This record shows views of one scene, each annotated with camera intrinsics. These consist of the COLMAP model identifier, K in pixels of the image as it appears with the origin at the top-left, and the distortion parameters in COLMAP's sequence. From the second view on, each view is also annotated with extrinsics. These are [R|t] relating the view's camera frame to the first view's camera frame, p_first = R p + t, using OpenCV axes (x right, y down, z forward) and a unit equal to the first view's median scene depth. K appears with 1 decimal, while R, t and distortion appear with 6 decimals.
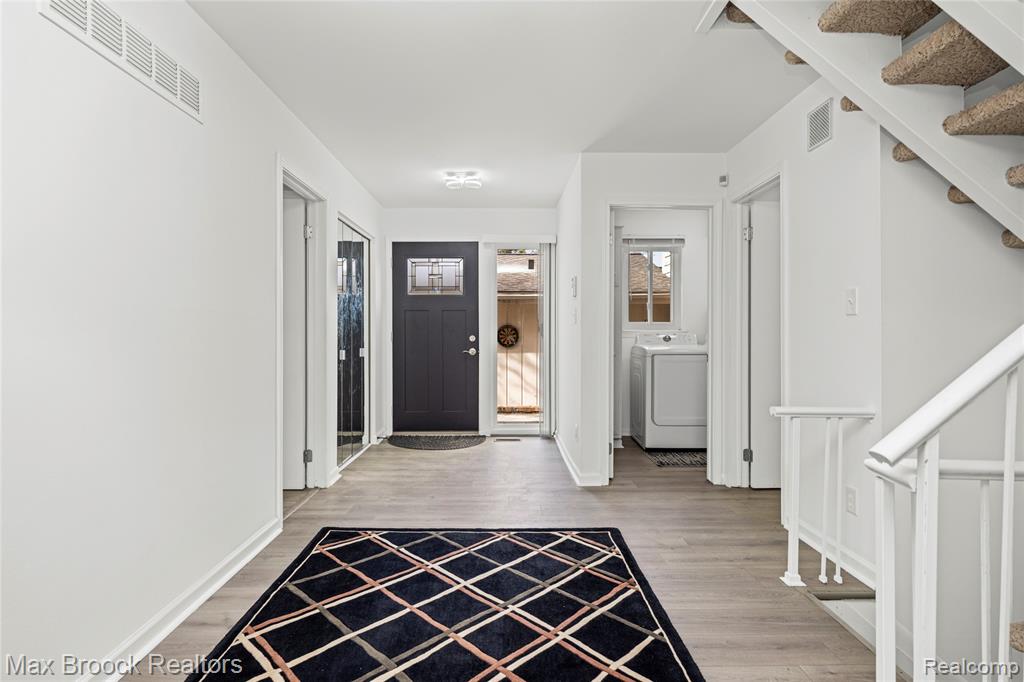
lens RADIAL K [[539.0, 0, 520.2], [0, 539.0, 337.2], [0, 0, 1]] dist [-0.003979, -0.000431]
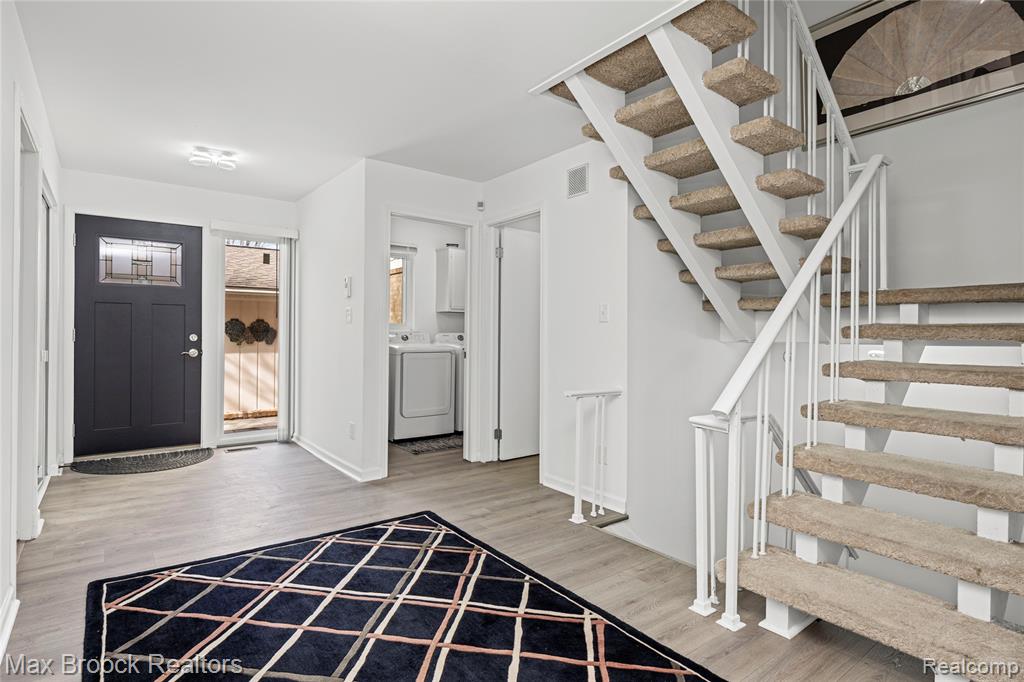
lens RADIAL K [[521.4, 0, 507.5], [0, 521.4, 334.1], [0, 0, 1]] dist [0.001267, -0.005821]
pose [[0.808700, 0.005097, 0.588199, -0.249705], [-0.003129, 0.999986, -0.004363, -0.002285], [-0.588213, 0.001688, 0.808704, 0.032287]]
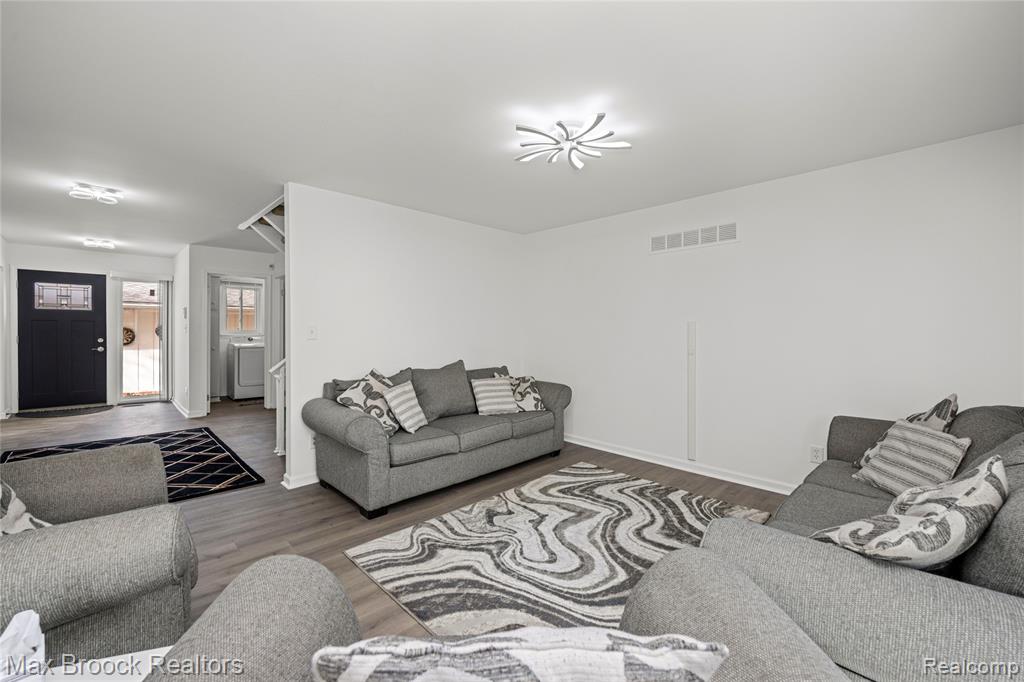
lens RADIAL K [[420.2, 0, 505.3], [0, 420.2, 335.6], [0, 0, 1]] dist [-0.002107, 0.000712]
pose [[0.741121, -0.001792, 0.671369, -0.055622], [-0.000866, 0.999993, 0.003625, -0.023073], [-0.671371, -0.003268, 0.741114, -0.860185]]
